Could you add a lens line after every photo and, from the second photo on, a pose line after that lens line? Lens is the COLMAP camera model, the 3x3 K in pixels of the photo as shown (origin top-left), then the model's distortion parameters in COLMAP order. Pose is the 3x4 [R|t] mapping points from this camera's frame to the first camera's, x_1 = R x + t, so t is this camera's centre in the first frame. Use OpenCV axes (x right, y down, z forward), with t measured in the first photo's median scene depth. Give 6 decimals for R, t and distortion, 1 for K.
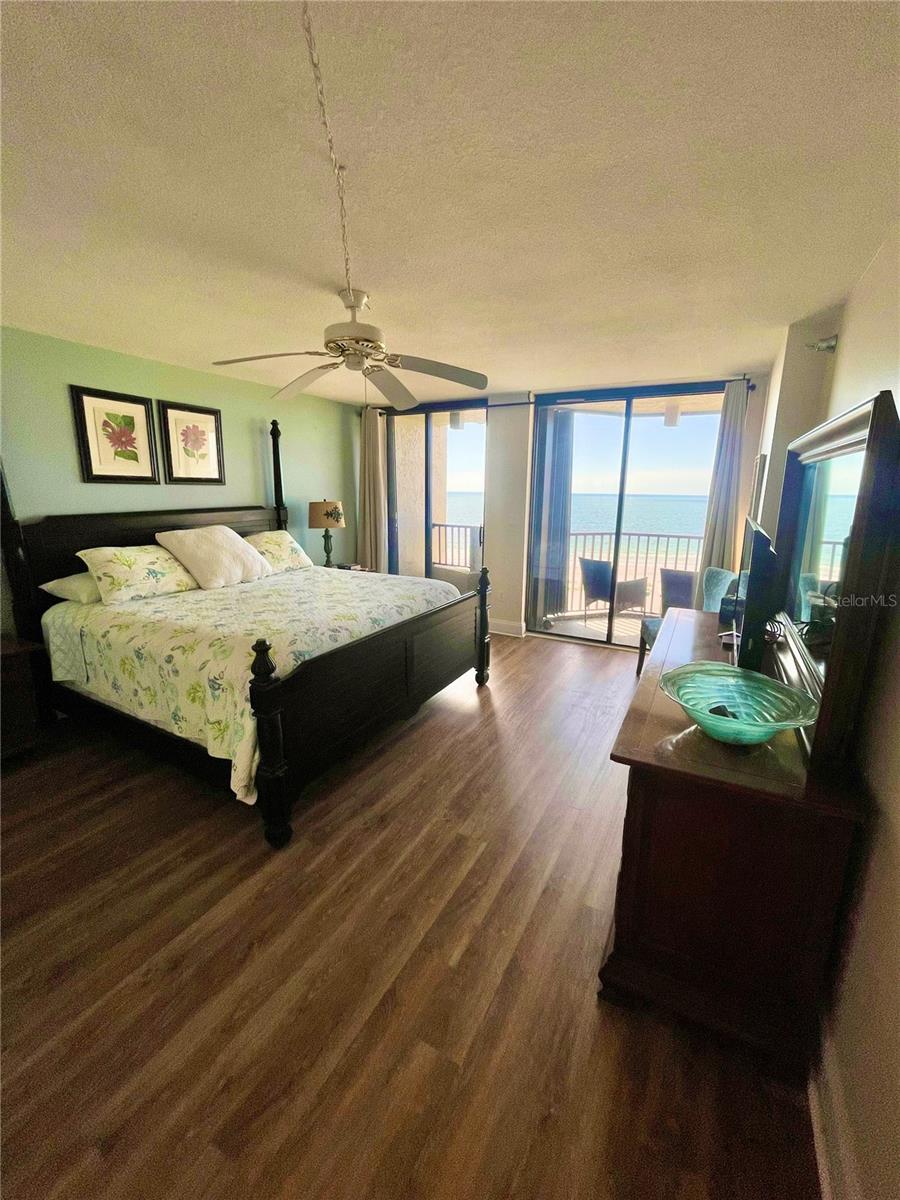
lens RADIAL K [[485.1, 0, 453.5], [0, 485.1, 597.5], [0, 0, 1]] dist [0.000621, -0.003341]
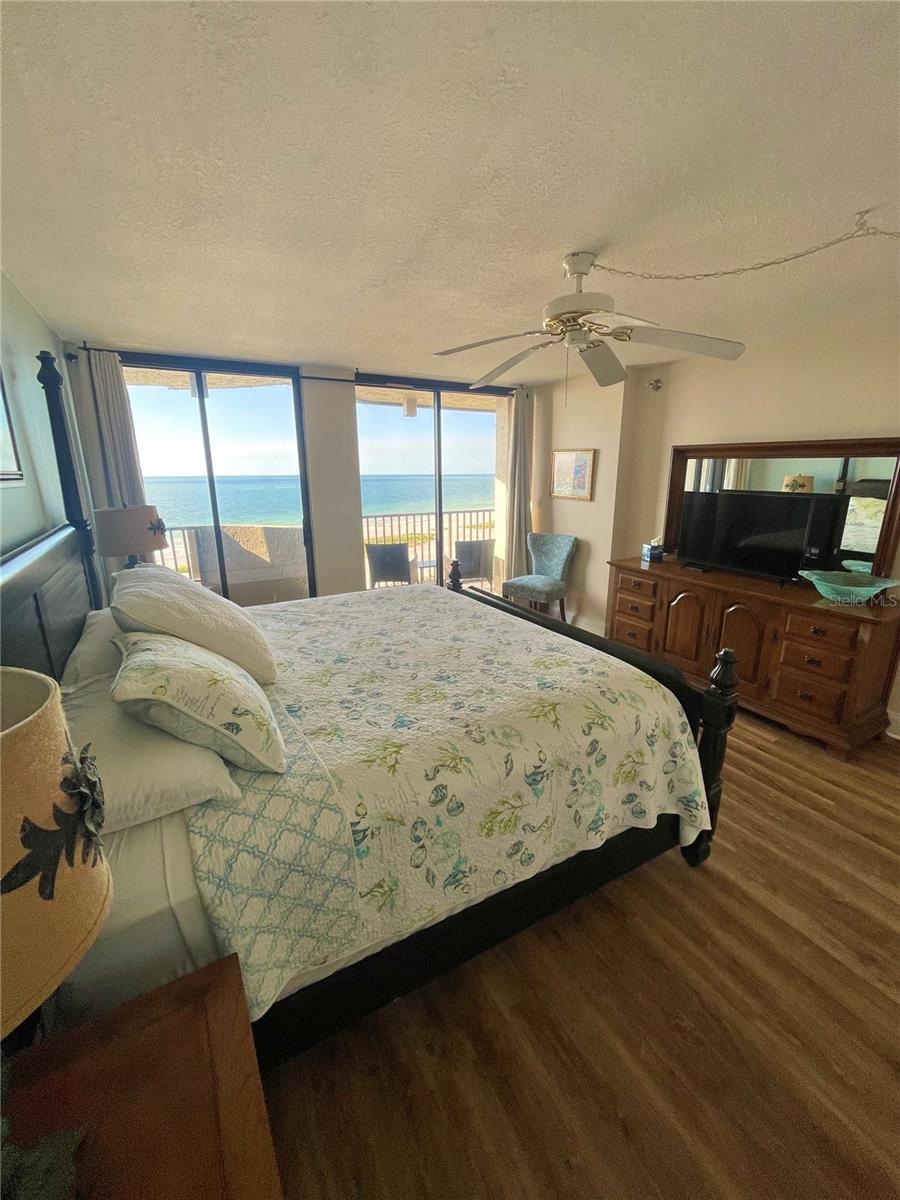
lens RADIAL K [[494.5, 0, 450.0], [0, 494.5, 600.0], [0, 0, 1]] dist [0.002577, 0.000302]
pose [[0.524464, -0.242567, 0.816148, -1.183494], [0.218441, 0.964809, 0.146378, -0.211892], [-0.822934, 0.101510, 0.558995, 0.746559]]
